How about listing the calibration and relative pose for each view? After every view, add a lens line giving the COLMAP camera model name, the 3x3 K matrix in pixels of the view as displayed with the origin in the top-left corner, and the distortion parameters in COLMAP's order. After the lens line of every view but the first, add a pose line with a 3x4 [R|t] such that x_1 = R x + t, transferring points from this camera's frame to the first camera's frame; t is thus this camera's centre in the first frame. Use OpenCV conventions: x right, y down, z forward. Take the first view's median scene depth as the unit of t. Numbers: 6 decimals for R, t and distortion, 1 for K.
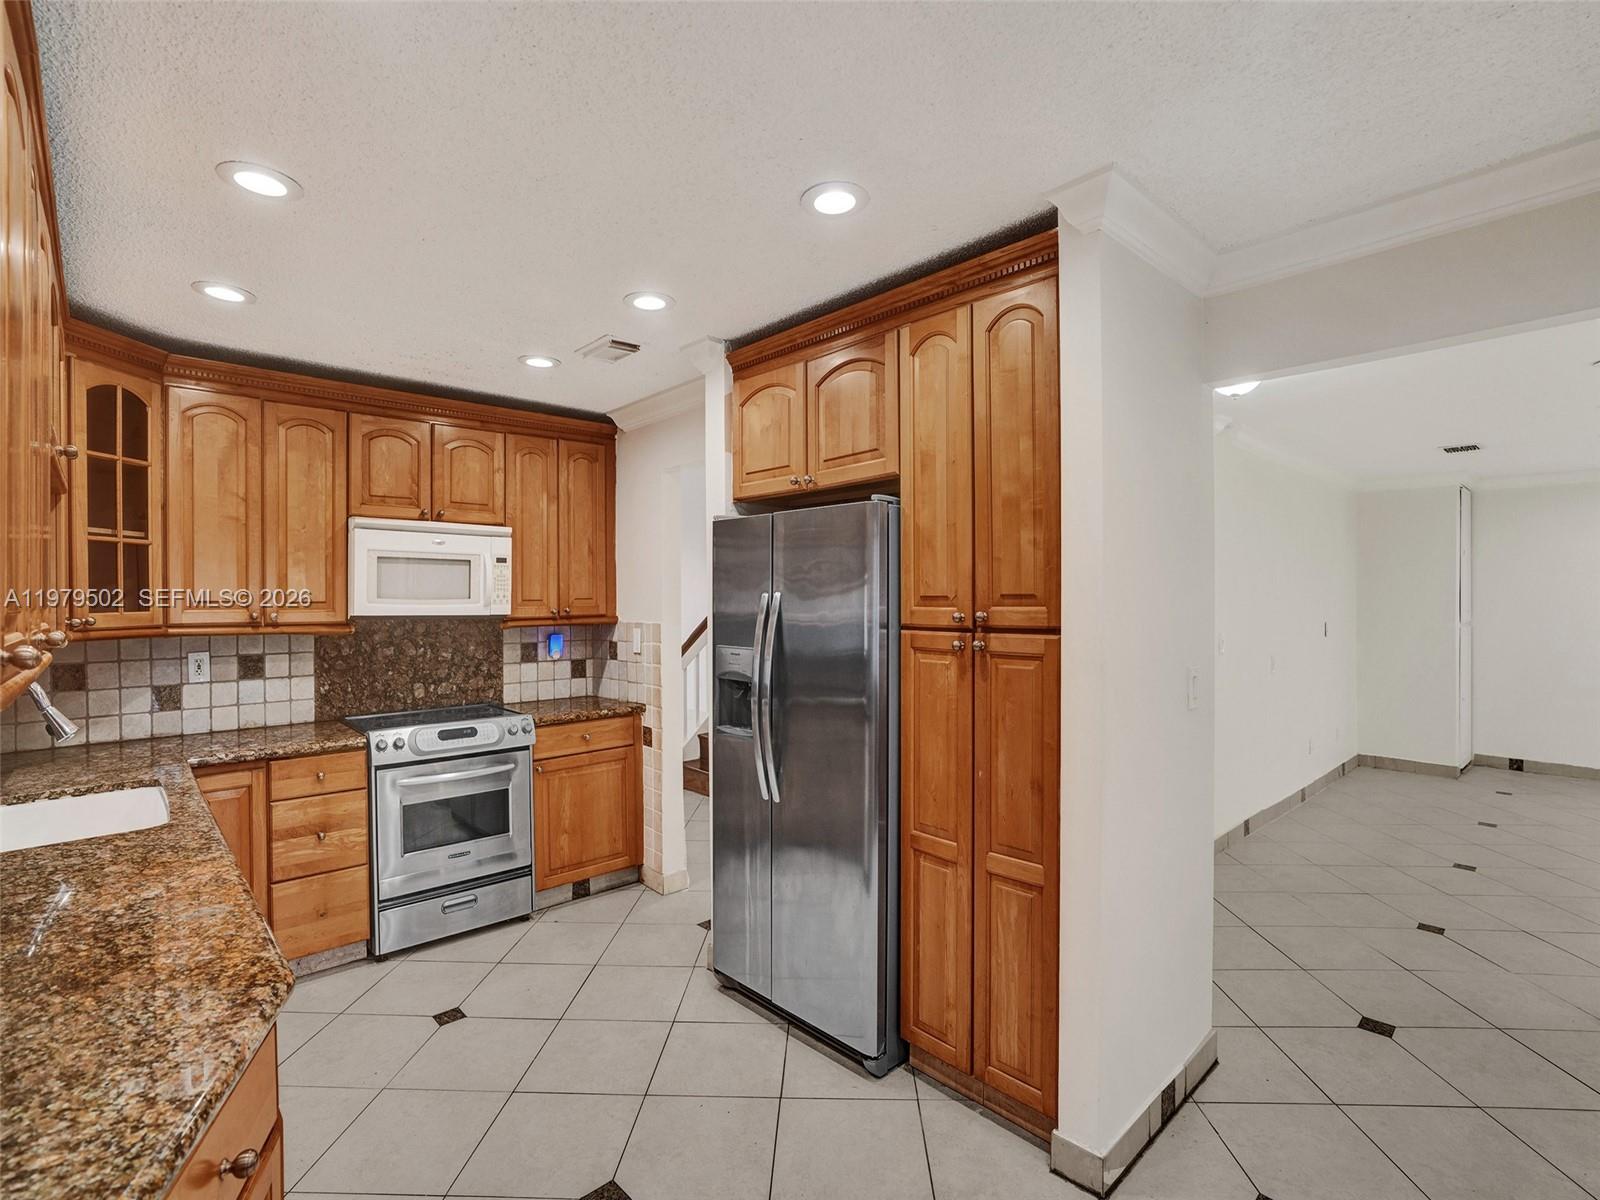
lens RADIAL K [[769.5, 0, 814.5], [0, 769.5, 602.1], [0, 0, 1]] dist [-0.056949, 0.033303]
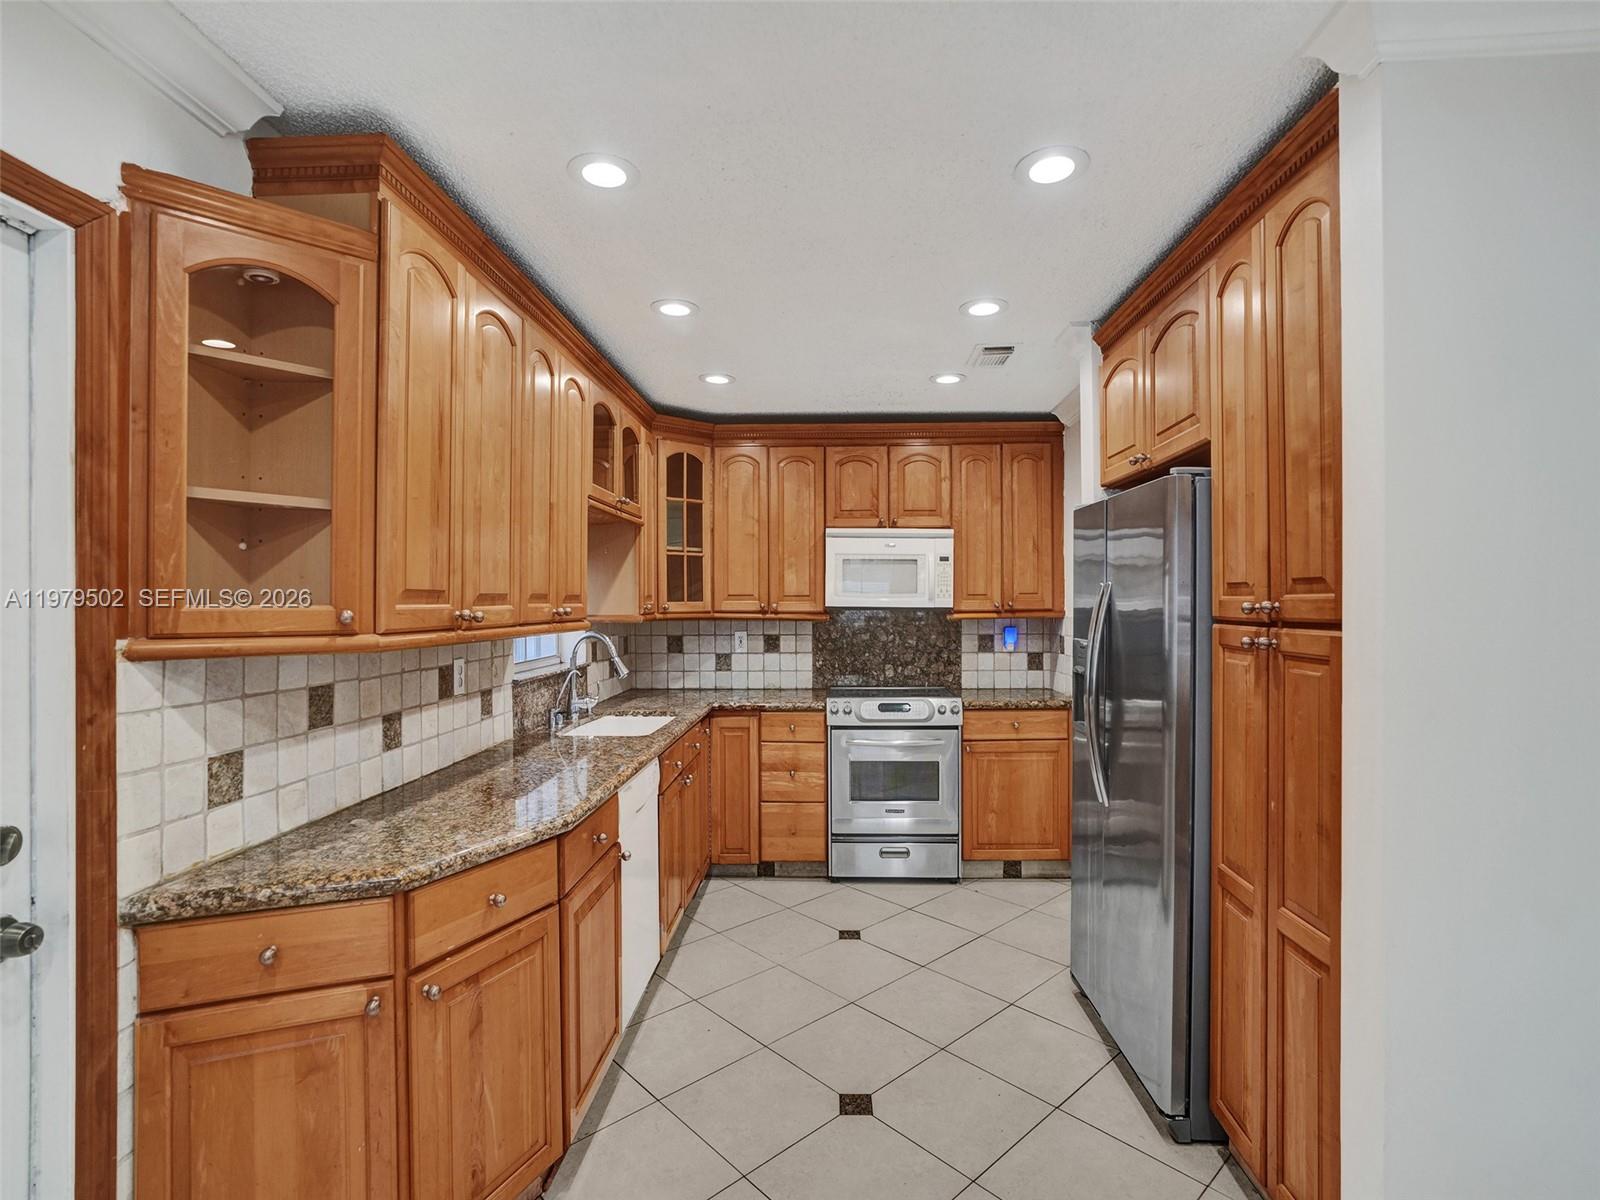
lens RADIAL K [[769.5, 0, 814.5], [0, 769.5, 602.1], [0, 0, 1]] dist [-0.056949, 0.033303]
pose [[0.708705, 0.003546, -0.705496, 0.285700], [-0.004445, 0.999990, 0.000561, 0.010105], [0.705491, 0.002739, 0.708714, 0.072178]]
